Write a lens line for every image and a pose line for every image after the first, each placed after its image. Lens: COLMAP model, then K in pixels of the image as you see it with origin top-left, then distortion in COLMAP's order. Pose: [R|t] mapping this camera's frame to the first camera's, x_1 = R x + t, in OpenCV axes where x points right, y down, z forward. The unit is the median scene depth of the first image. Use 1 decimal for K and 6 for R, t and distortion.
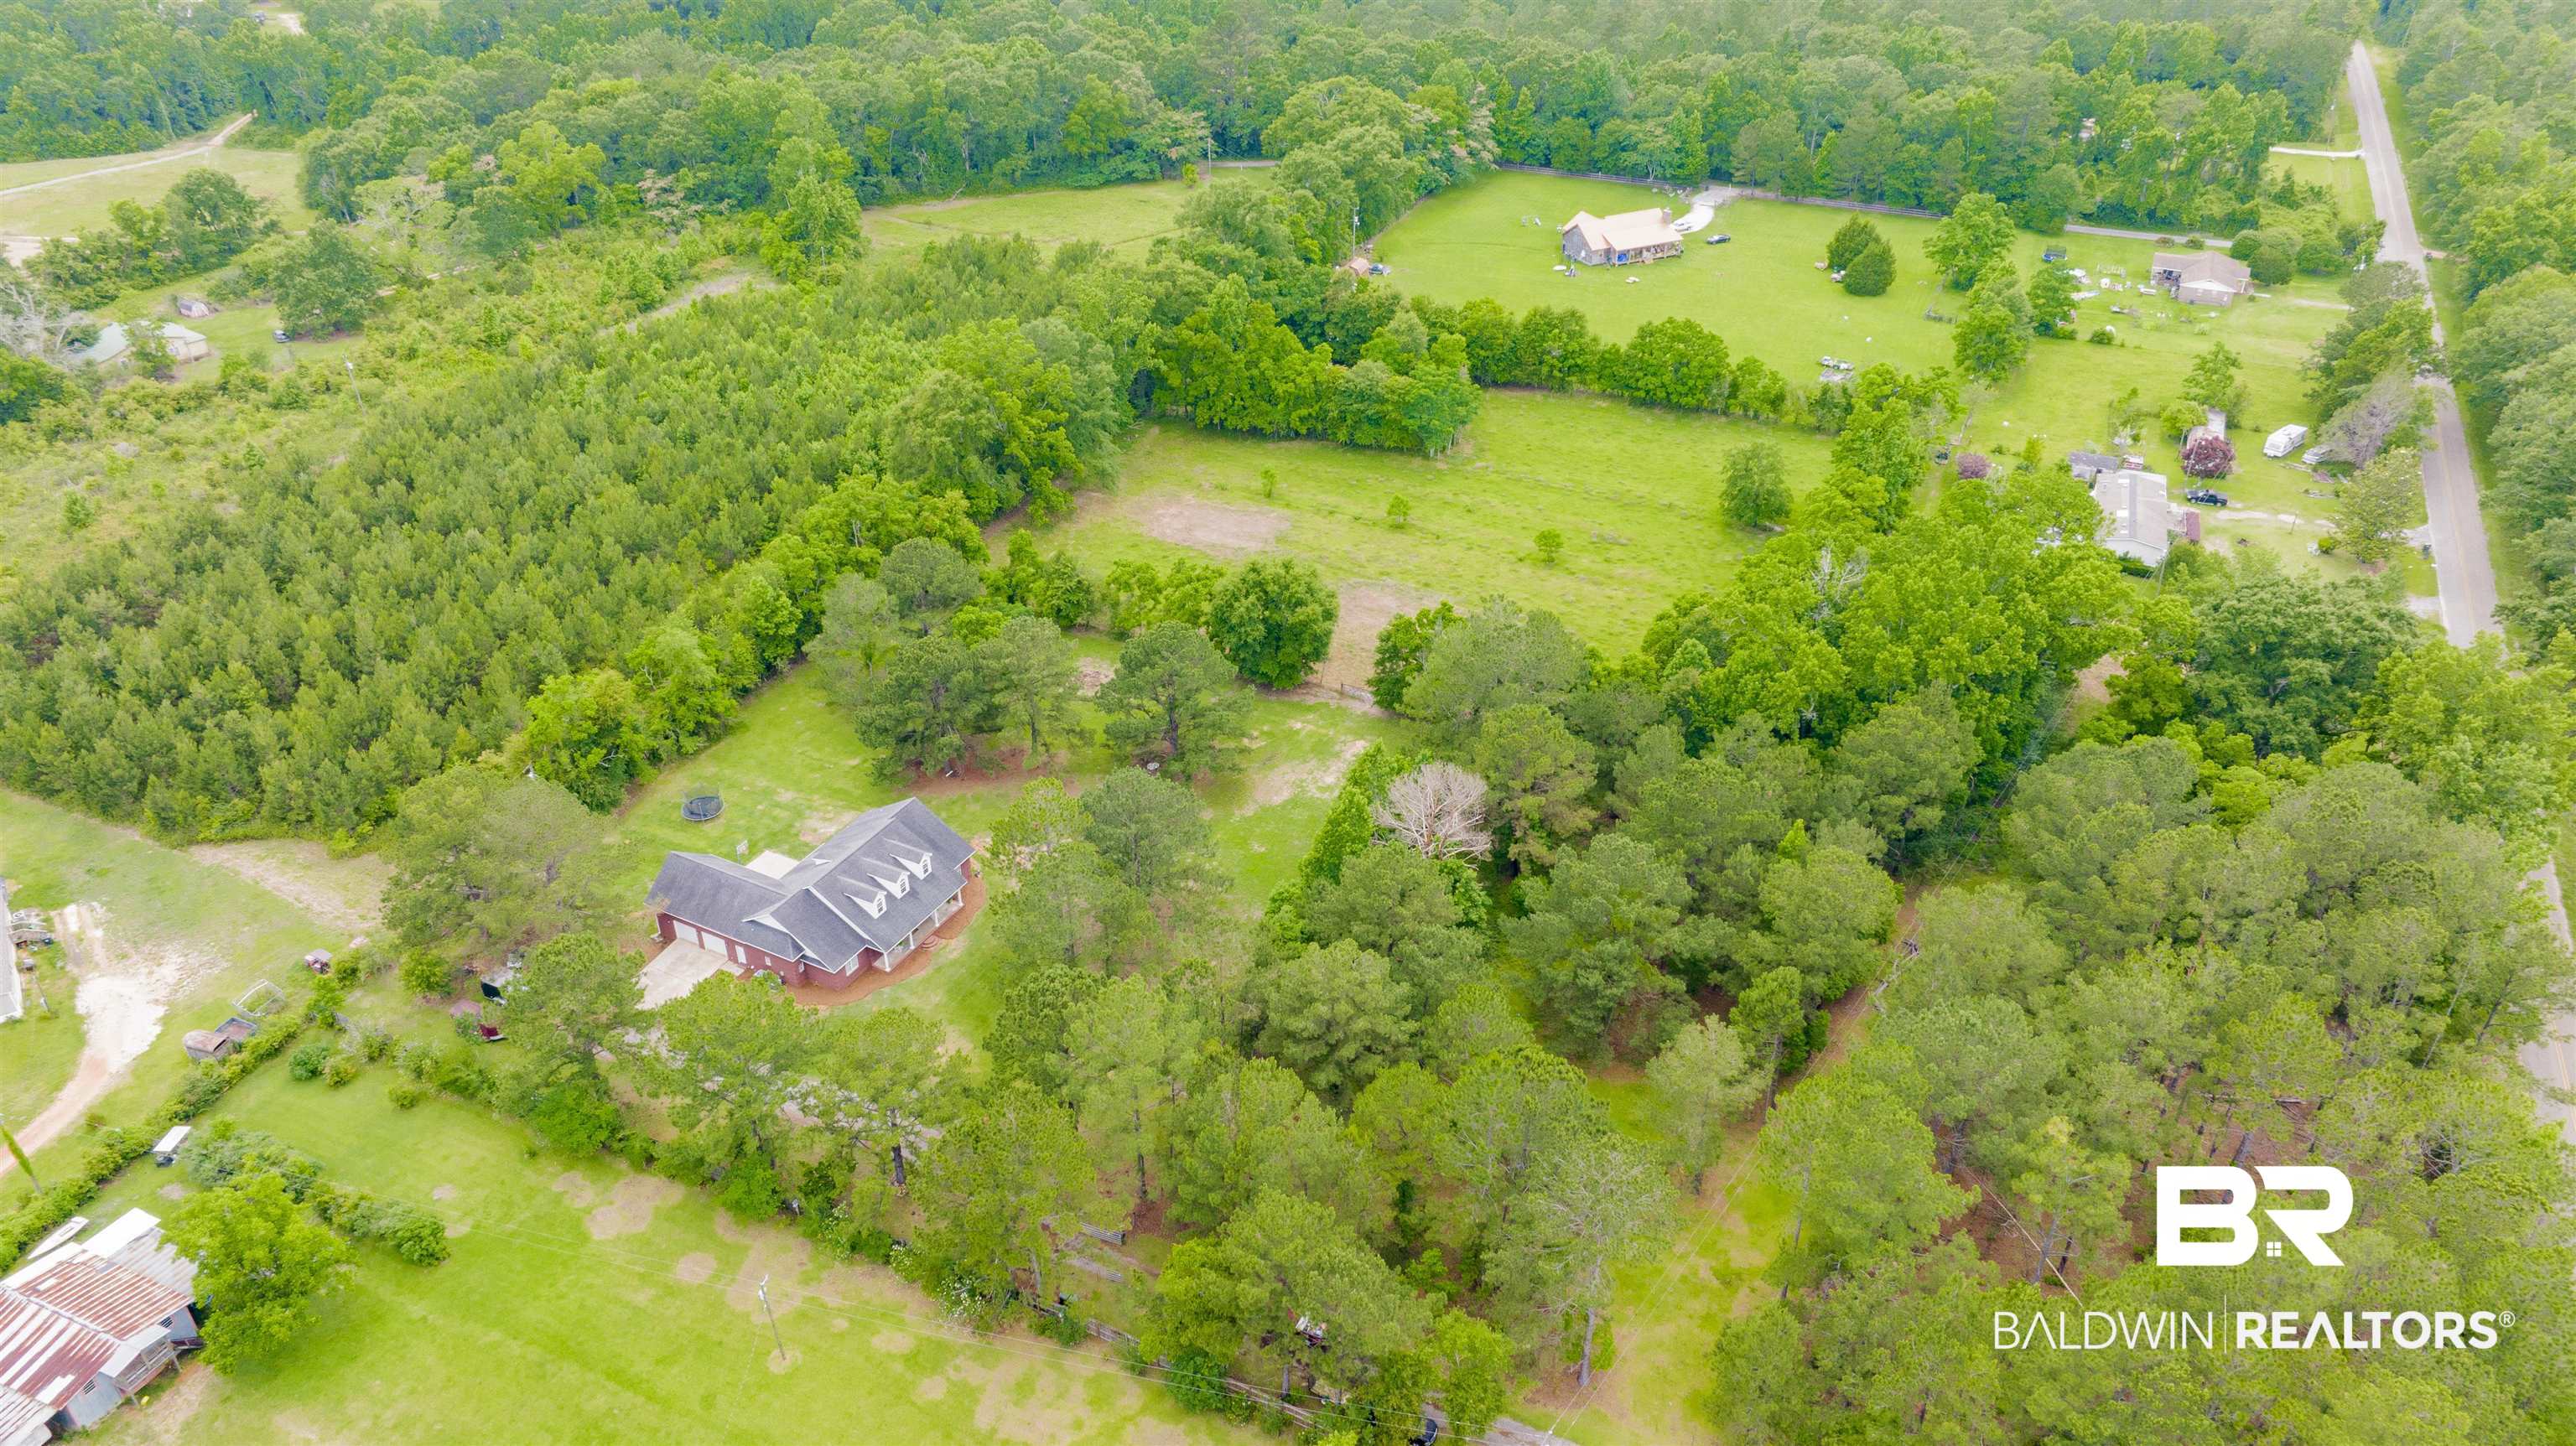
lens RADIAL K [[1815.1, 0, 1288.0], [0, 1815.1, 723.0], [0, 0, 1]] dist [-0.027058, 0.050945]
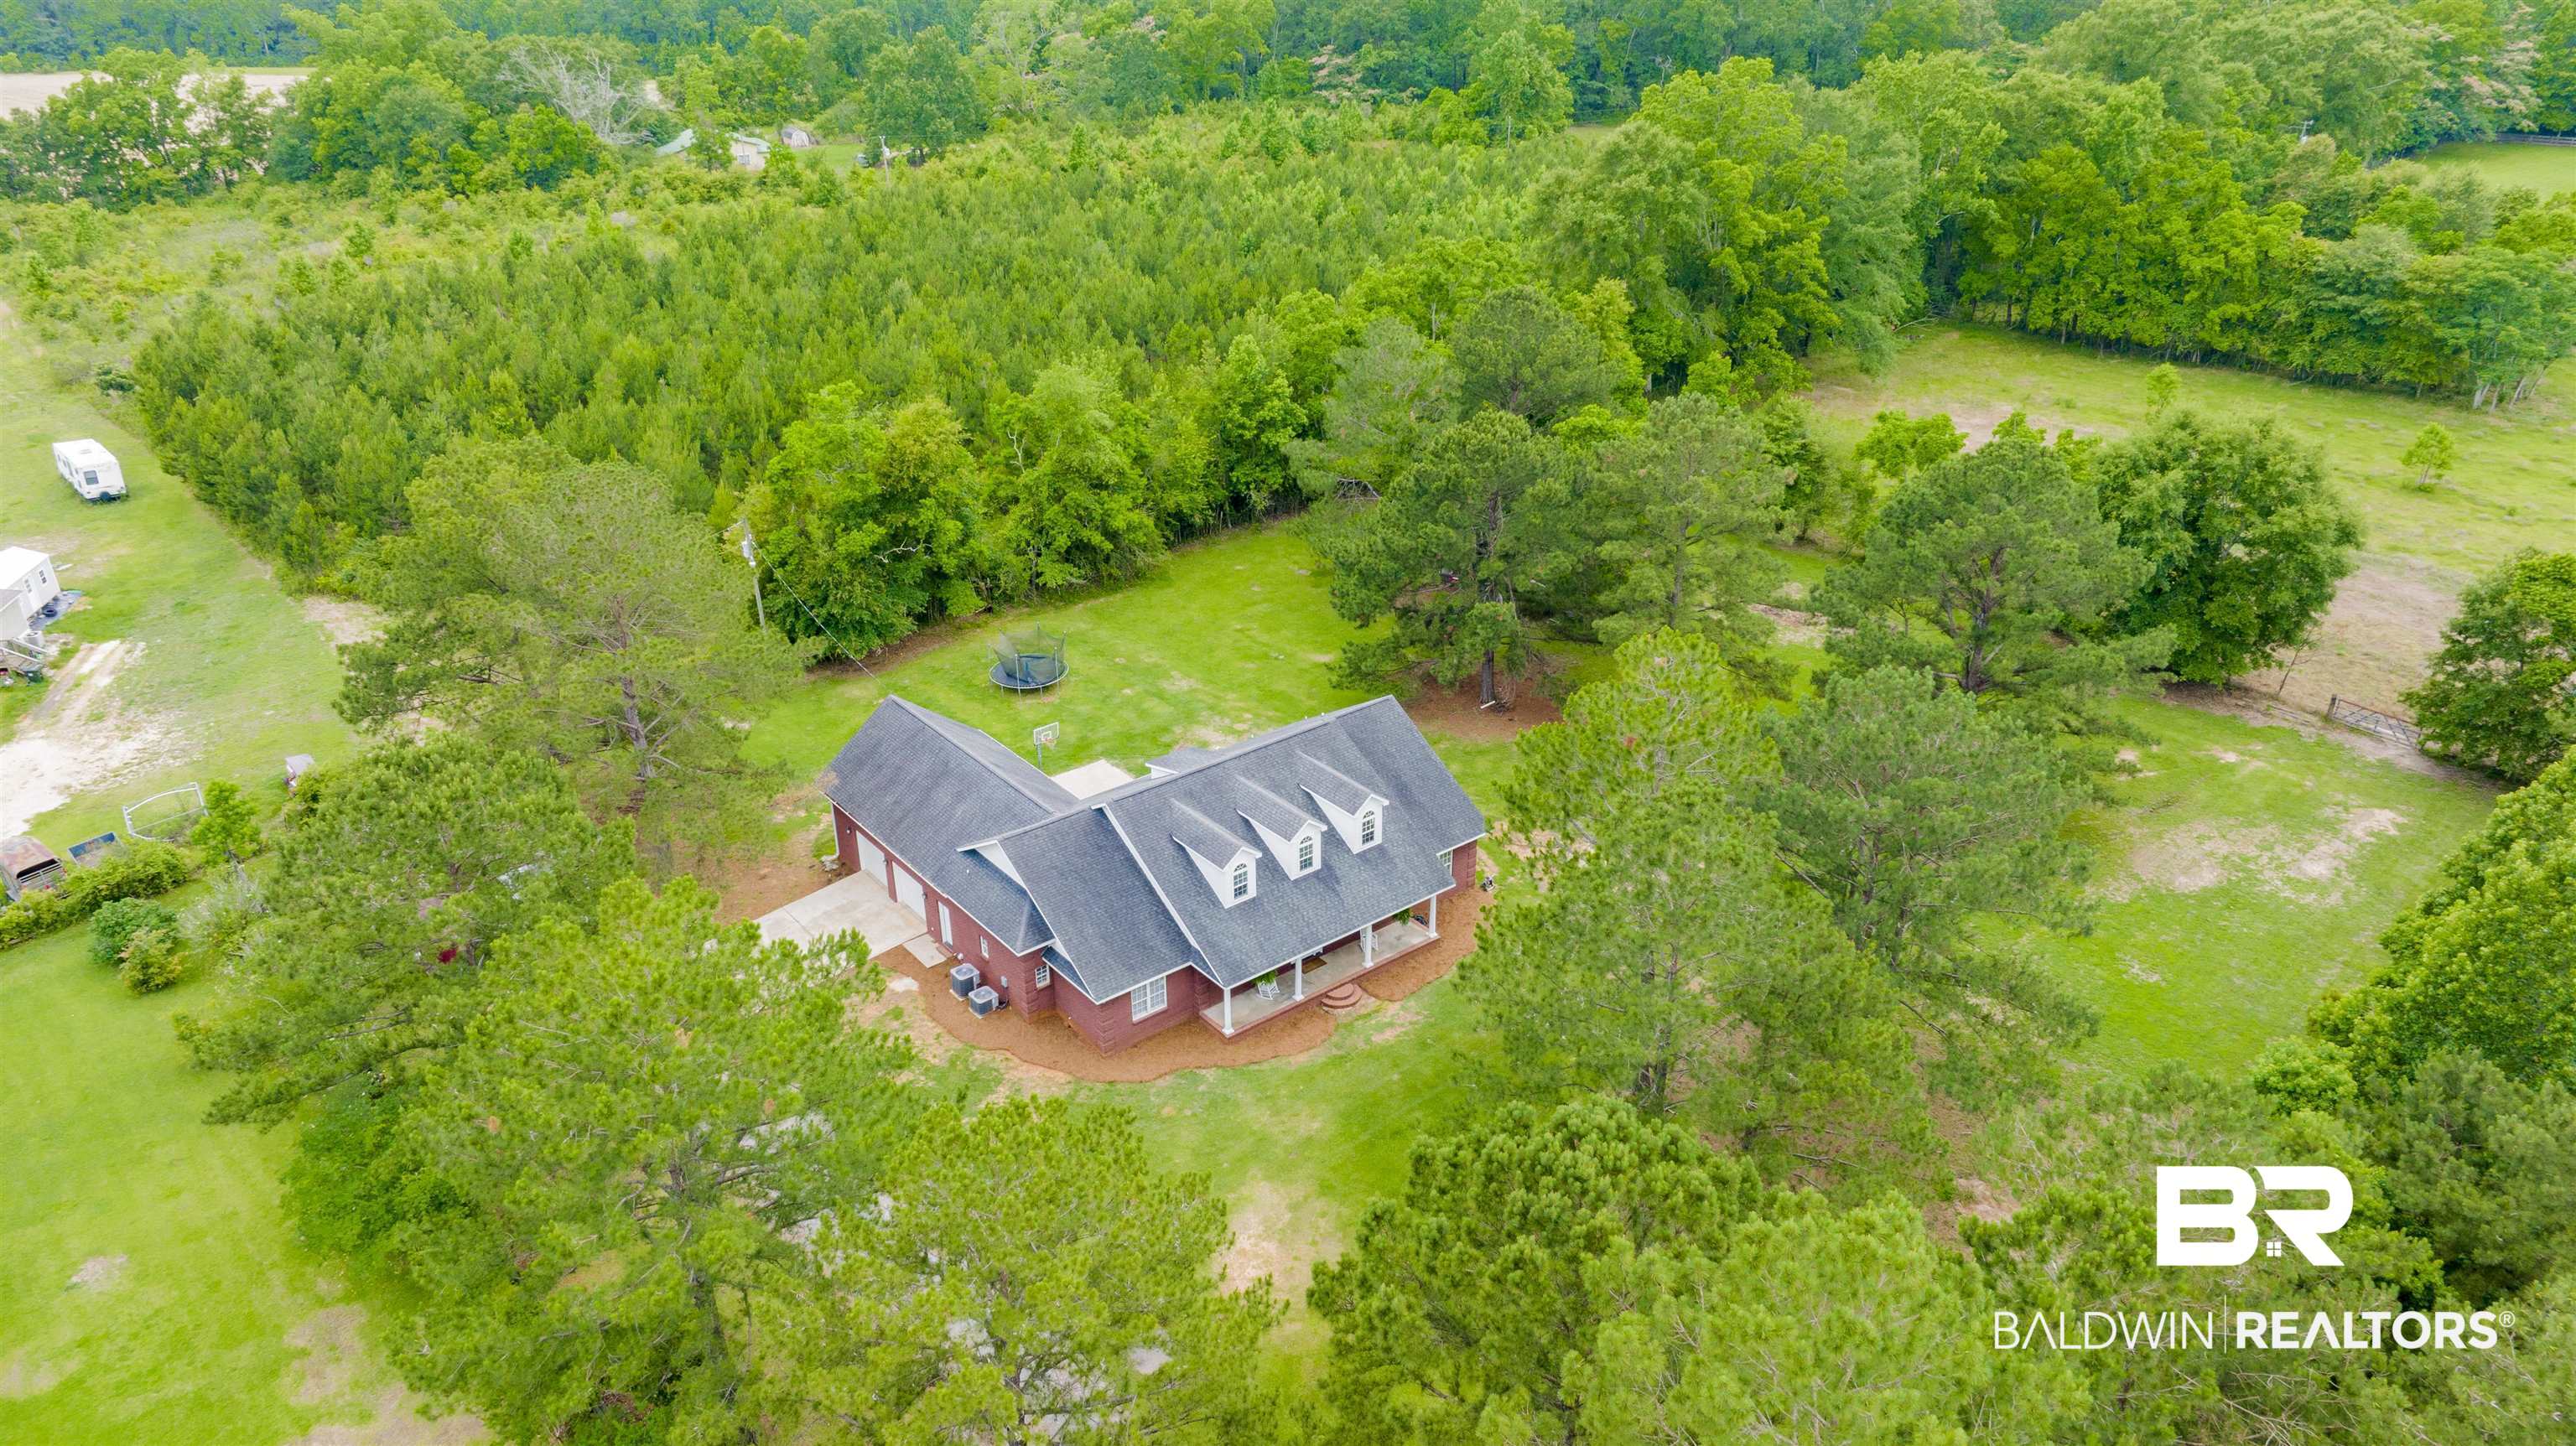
lens RADIAL K [[1815.1, 0, 1288.0], [0, 1815.1, 723.0], [0, 0, 1]] dist [-0.027058, 0.050945]
pose [[0.919776, 0.175184, -0.351173, -0.043113], [-0.207512, 0.976610, -0.056321, 0.053903], [0.333092, 0.124676, 0.934615, 0.371581]]
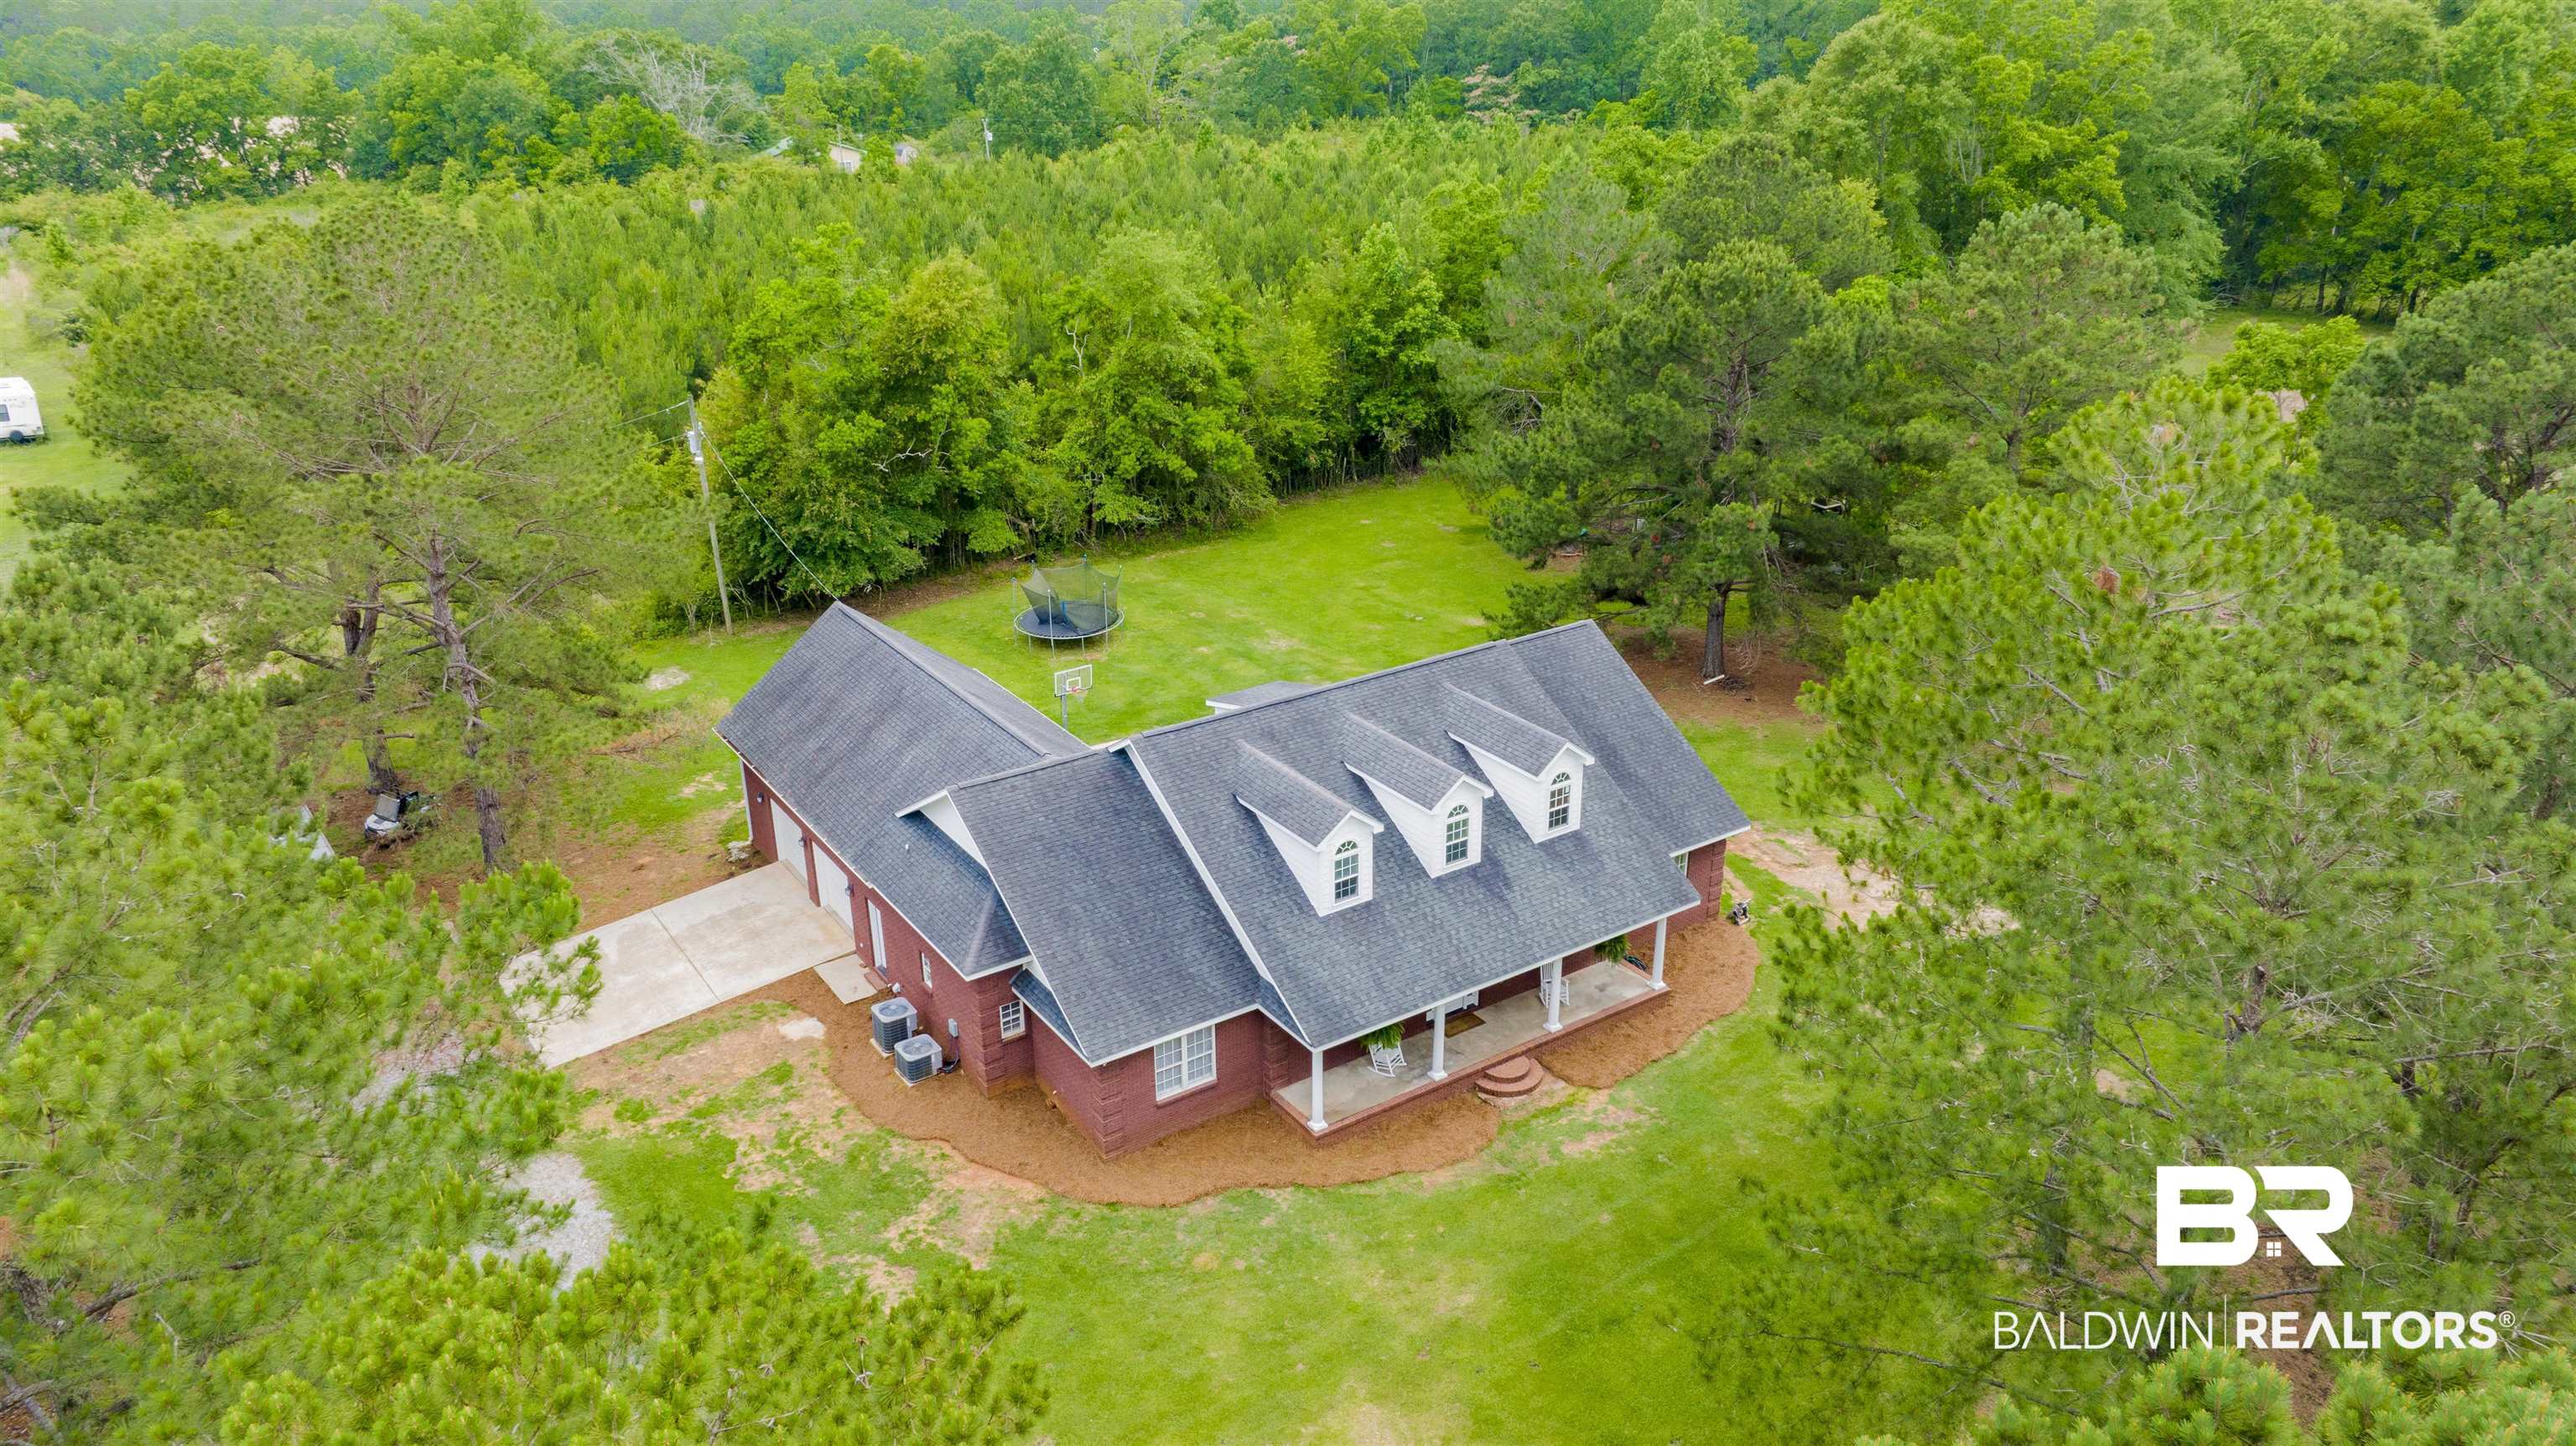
lens RADIAL K [[1818.7, 0, 1285.5], [0, 1818.7, 715.6], [0, 0, 1]] dist [-0.007926, 0.002930]
pose [[0.886266, 0.177100, -0.427982, -0.078901], [-0.243730, 0.964056, -0.105788, 0.068332], [0.393863, 0.198068, 0.897575, 0.475990]]
